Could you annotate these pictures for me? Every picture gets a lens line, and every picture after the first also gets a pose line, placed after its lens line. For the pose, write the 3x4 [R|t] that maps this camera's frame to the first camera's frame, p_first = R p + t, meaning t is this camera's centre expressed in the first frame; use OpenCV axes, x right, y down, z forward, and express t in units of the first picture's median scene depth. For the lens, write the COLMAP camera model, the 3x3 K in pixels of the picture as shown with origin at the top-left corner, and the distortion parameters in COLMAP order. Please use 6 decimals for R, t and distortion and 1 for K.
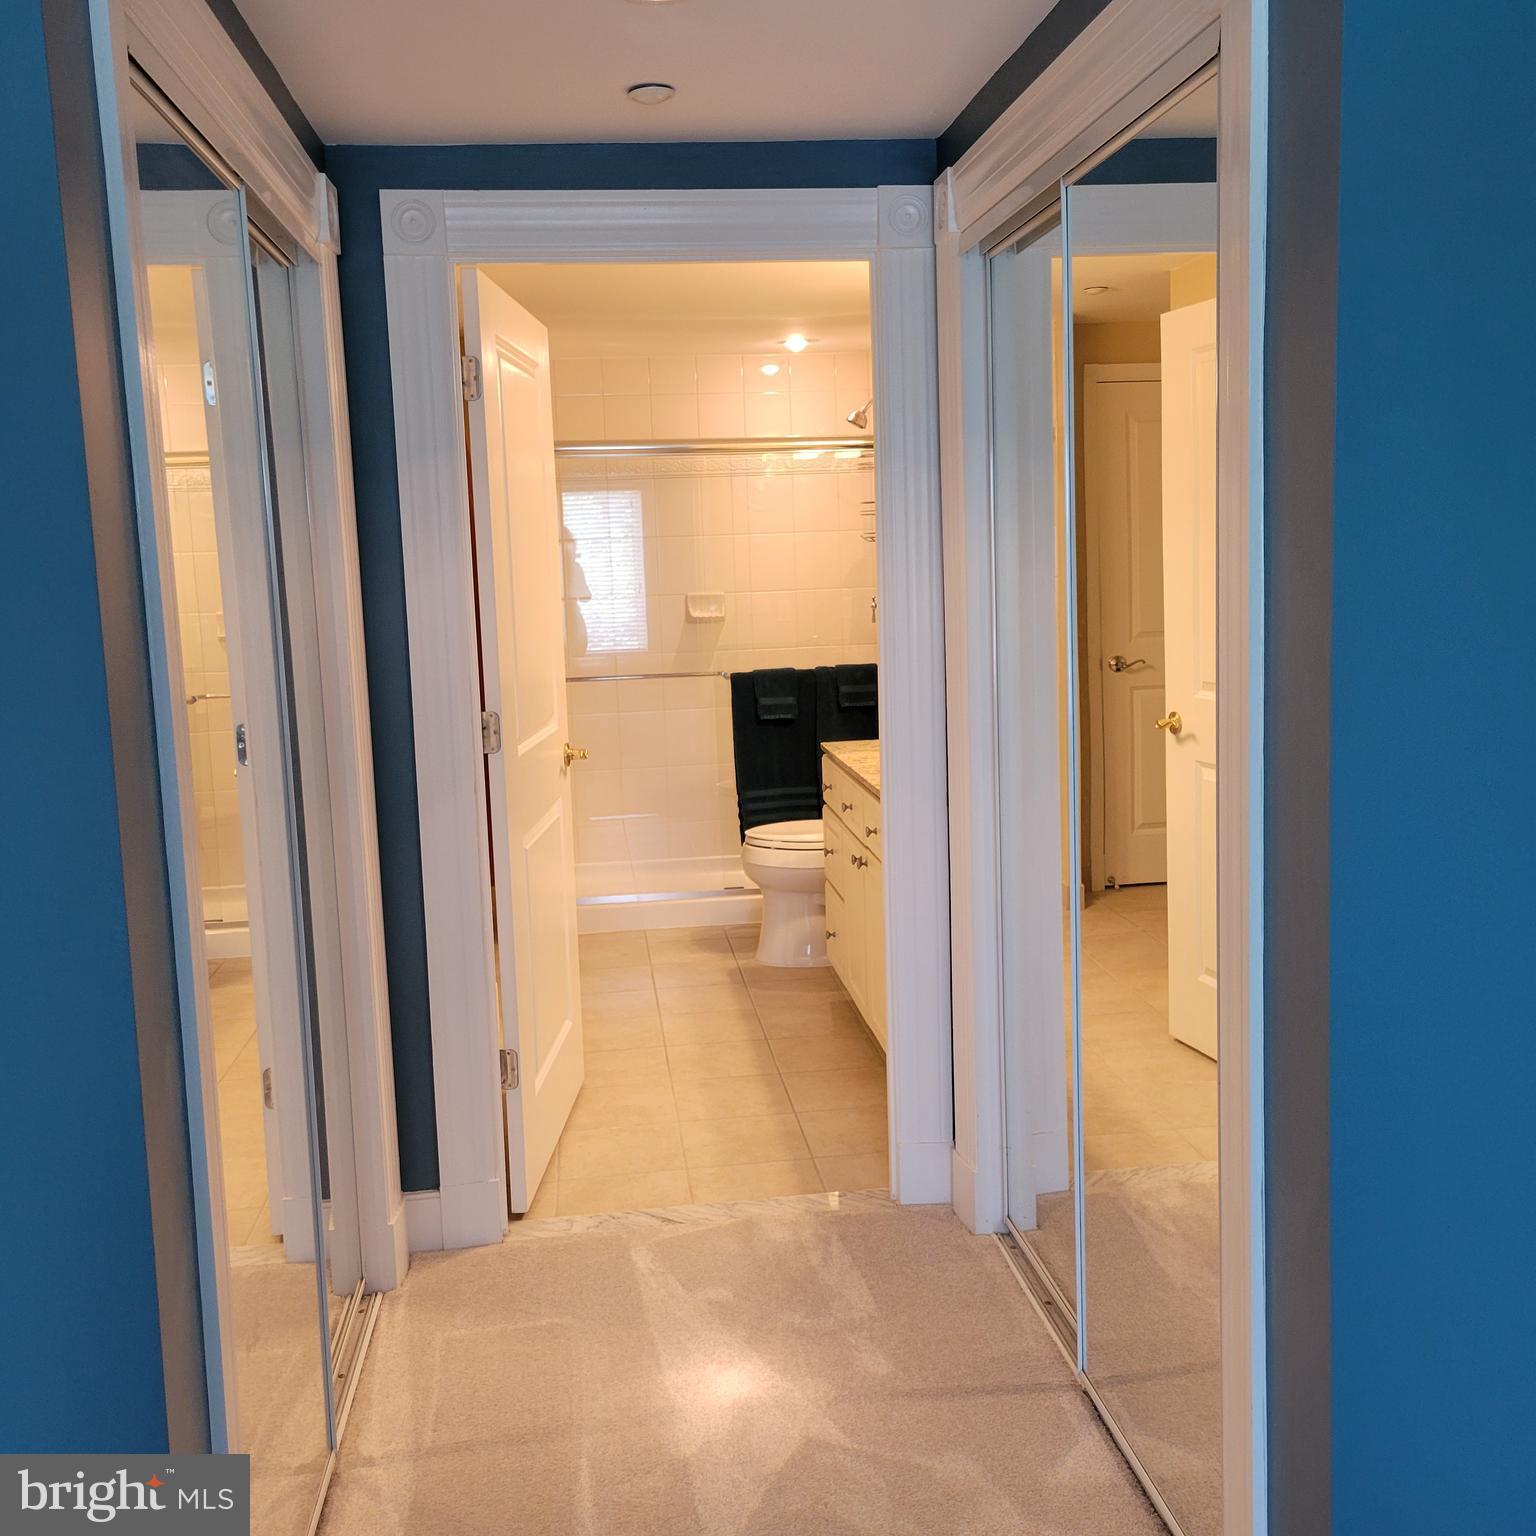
lens RADIAL K [[1539.1, 0, 770.9], [0, 1539.1, 761.0], [0, 0, 1]] dist [0.042368, 0.000000]
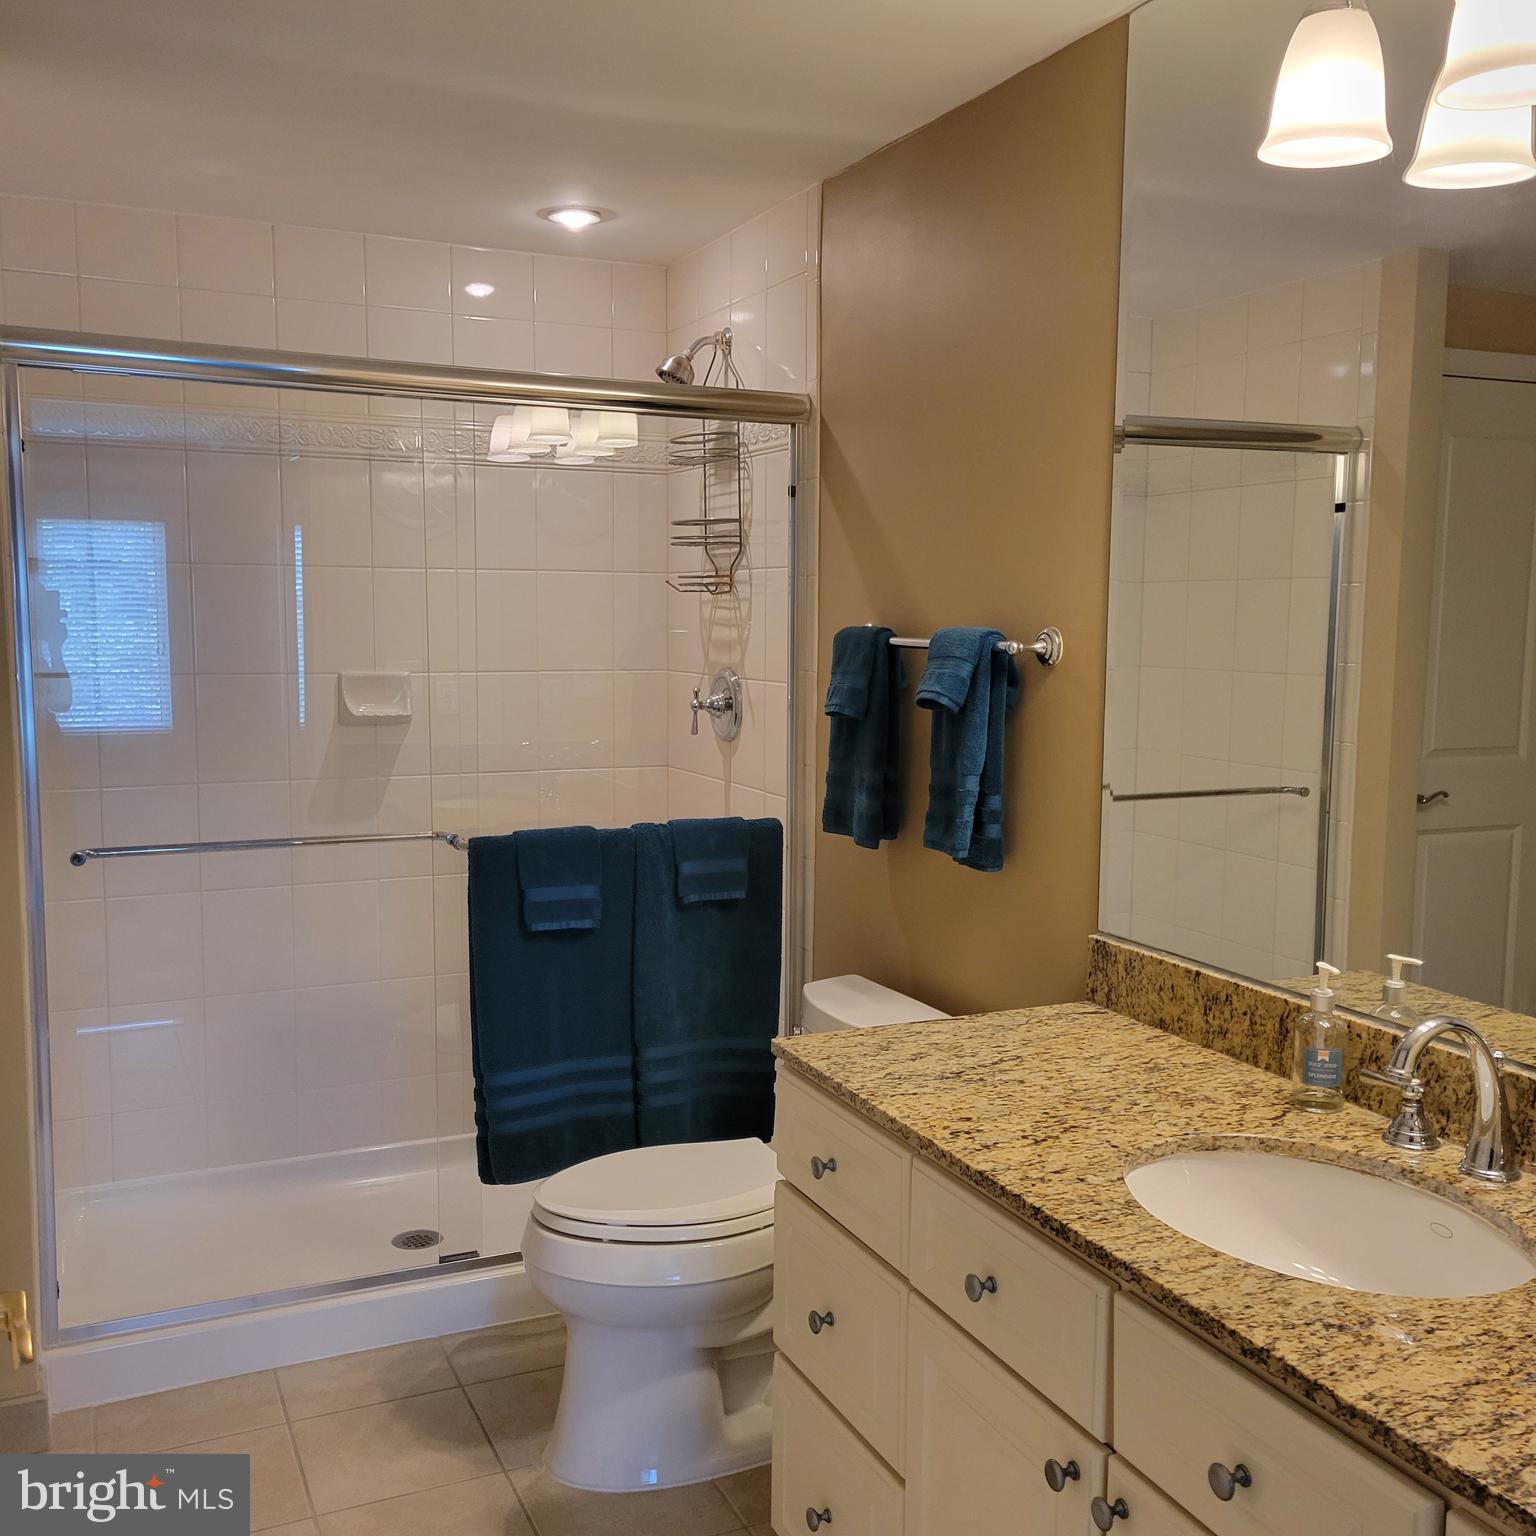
lens RADIAL K [[1539.1, 0, 766.1], [0, 1539.1, 797.0], [0, 0, 1]] dist [0.042368, 0.000000]
pose [[0.955836, 0.008514, 0.293778, -0.080340], [-0.000538, 0.999629, -0.027219, -0.056215], [-0.293901, 0.025859, 0.955486, 0.492324]]
